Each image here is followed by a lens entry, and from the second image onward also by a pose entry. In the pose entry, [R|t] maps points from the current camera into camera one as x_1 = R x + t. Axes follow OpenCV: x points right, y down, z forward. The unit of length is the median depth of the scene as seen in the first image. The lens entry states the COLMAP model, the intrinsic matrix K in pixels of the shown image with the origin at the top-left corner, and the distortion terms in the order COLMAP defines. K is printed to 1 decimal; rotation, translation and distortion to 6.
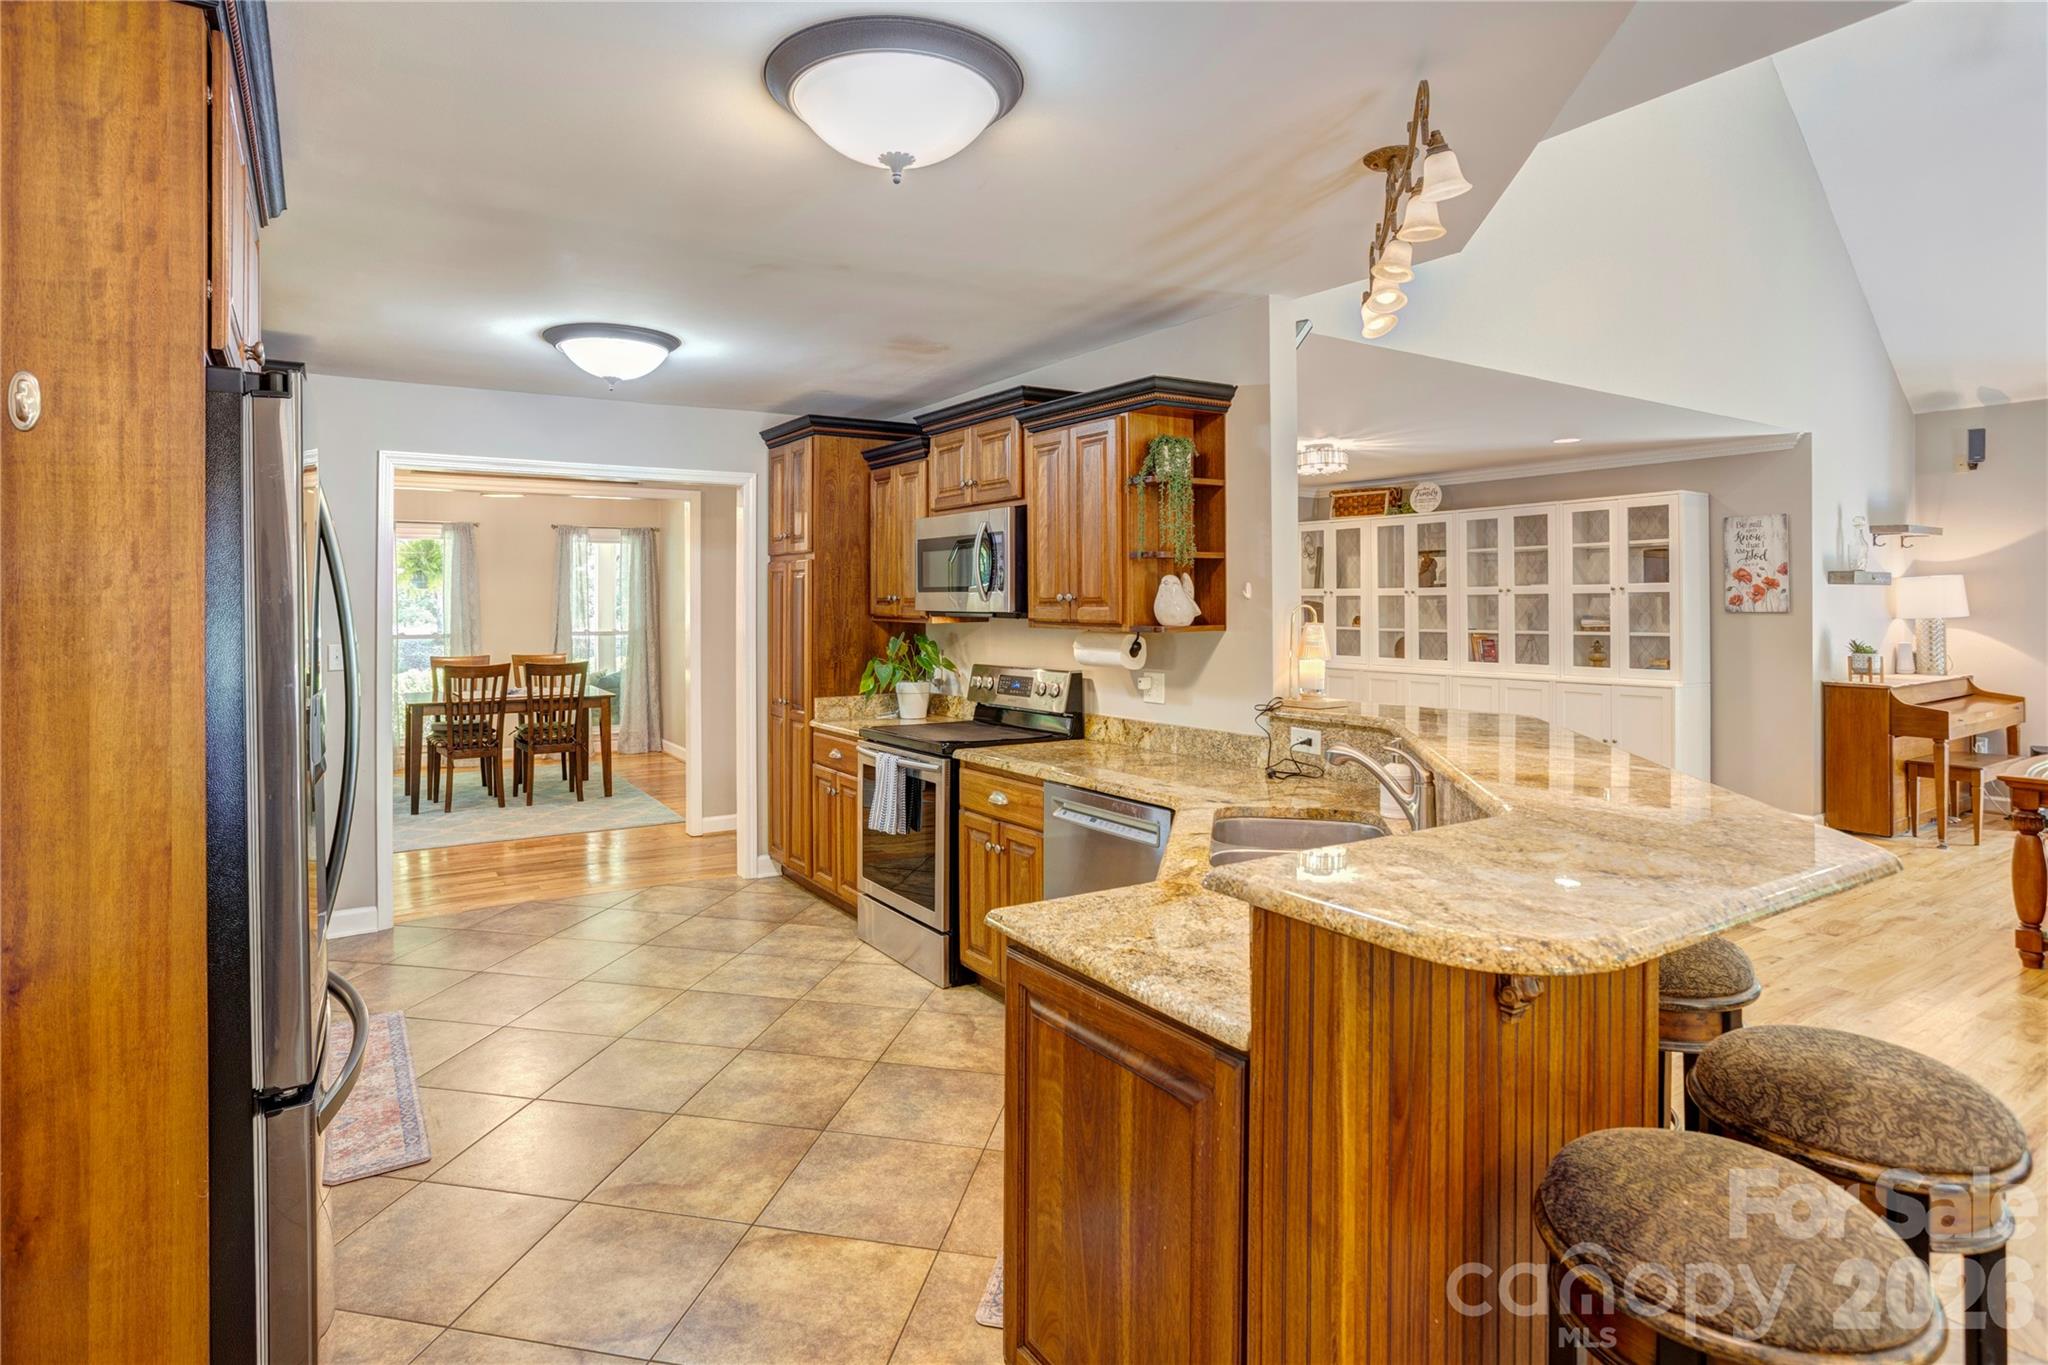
lens RADIAL K [[1057.8, 0, 1023.5], [0, 1057.8, 601.9], [0, 0, 1]] dist [-0.046904, 0.027779]
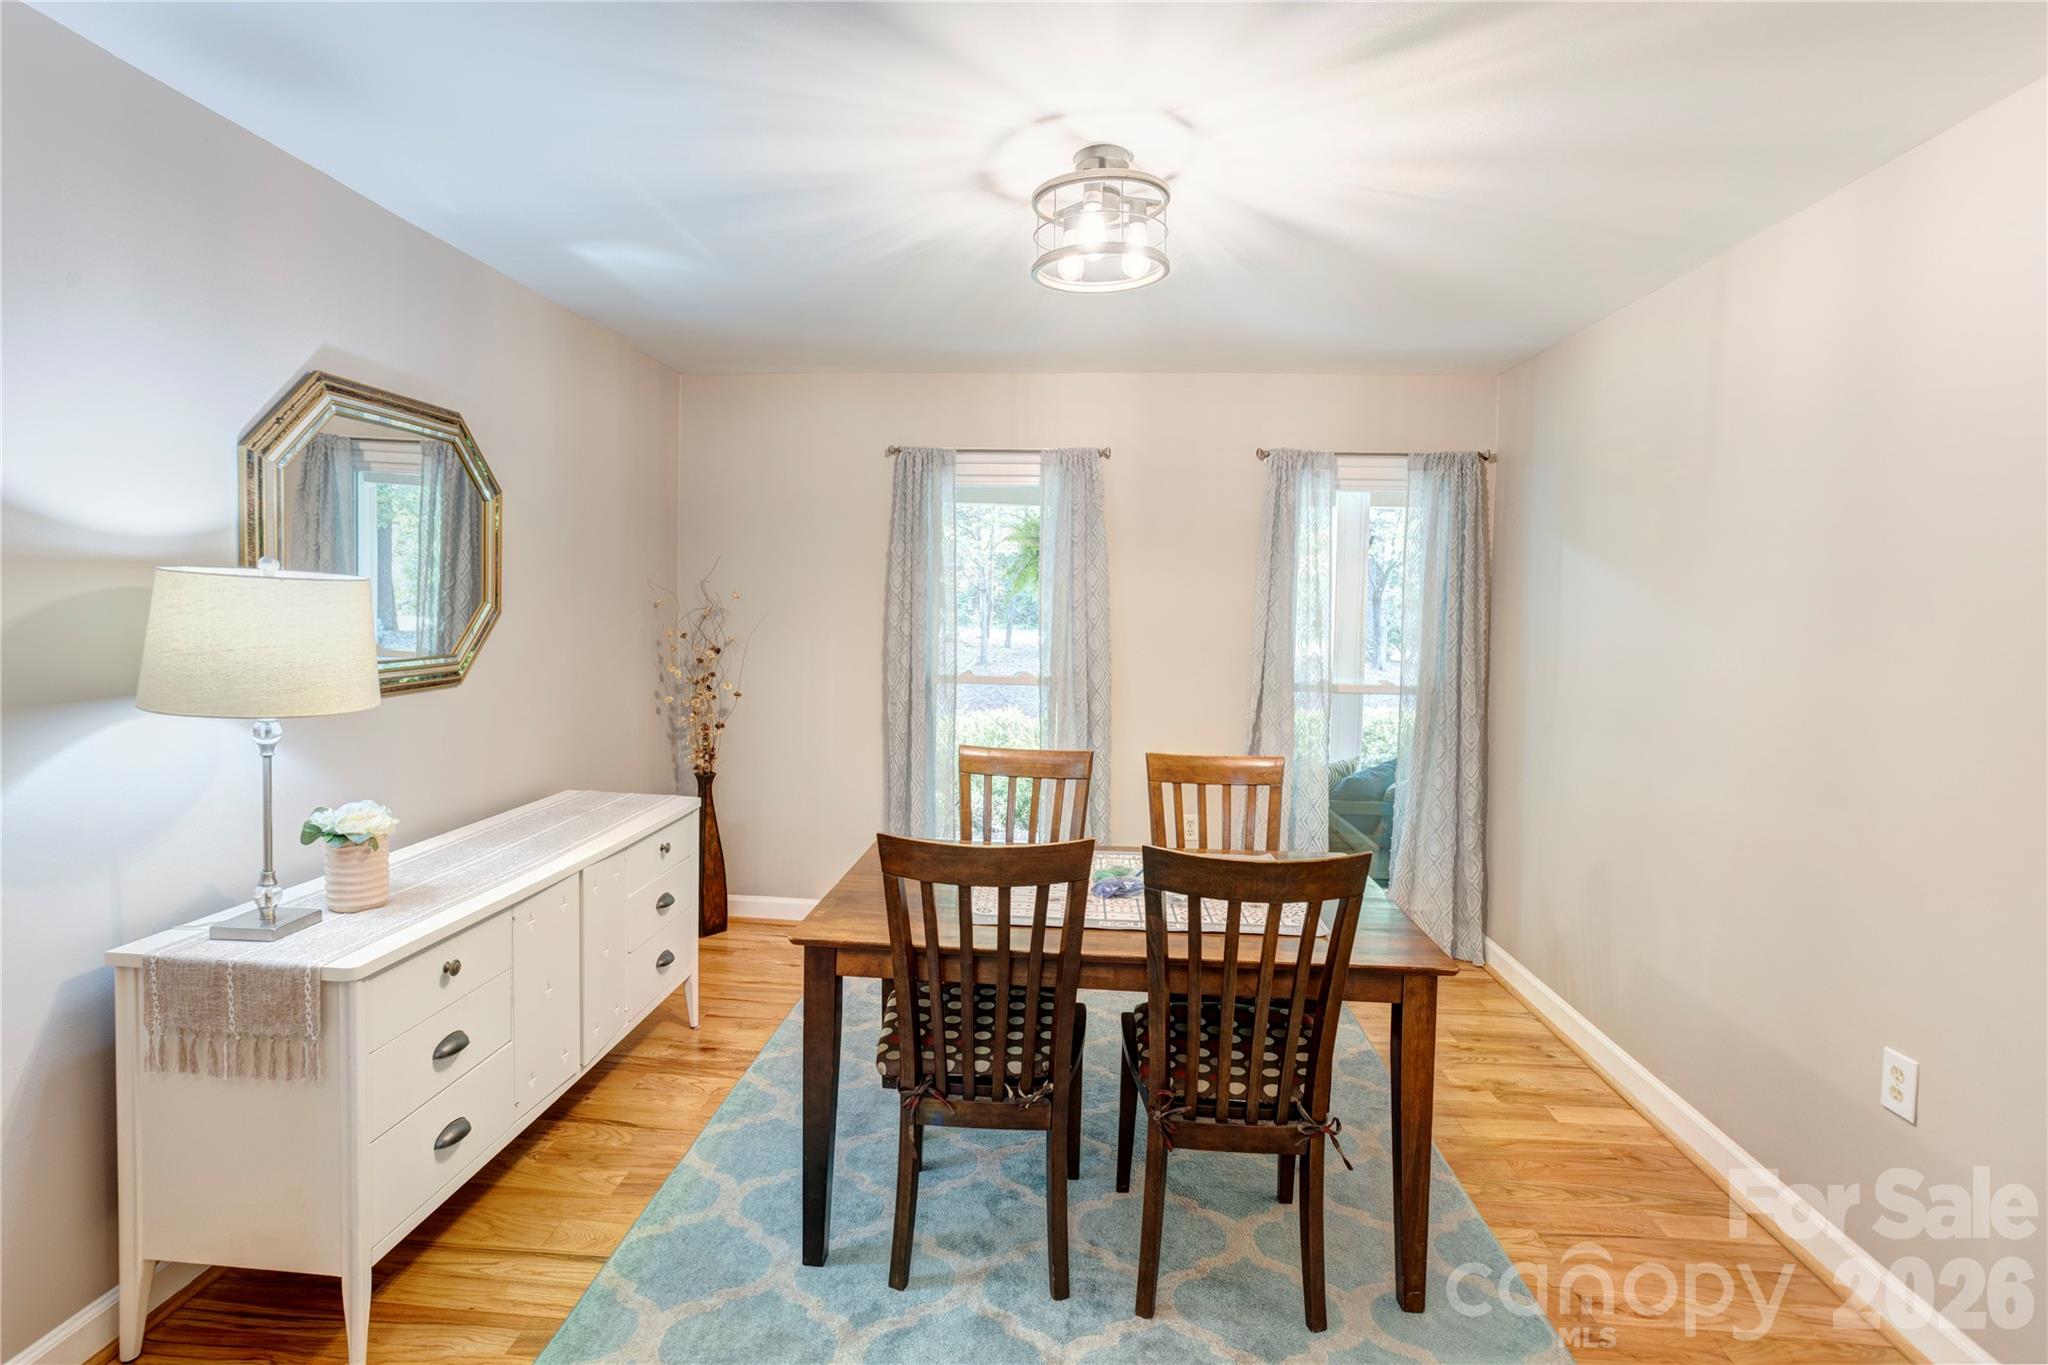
lens RADIAL K [[1085.9, 0, 1017.4], [0, 1085.9, 657.4], [0, 0, 1]] dist [-0.060012, 0.069466]
pose [[0.793550, 0.026149, -0.607943, -0.244494], [-0.009344, 0.999482, 0.030794, 0.001102], [0.608434, -0.018756, 0.793383, 0.560989]]
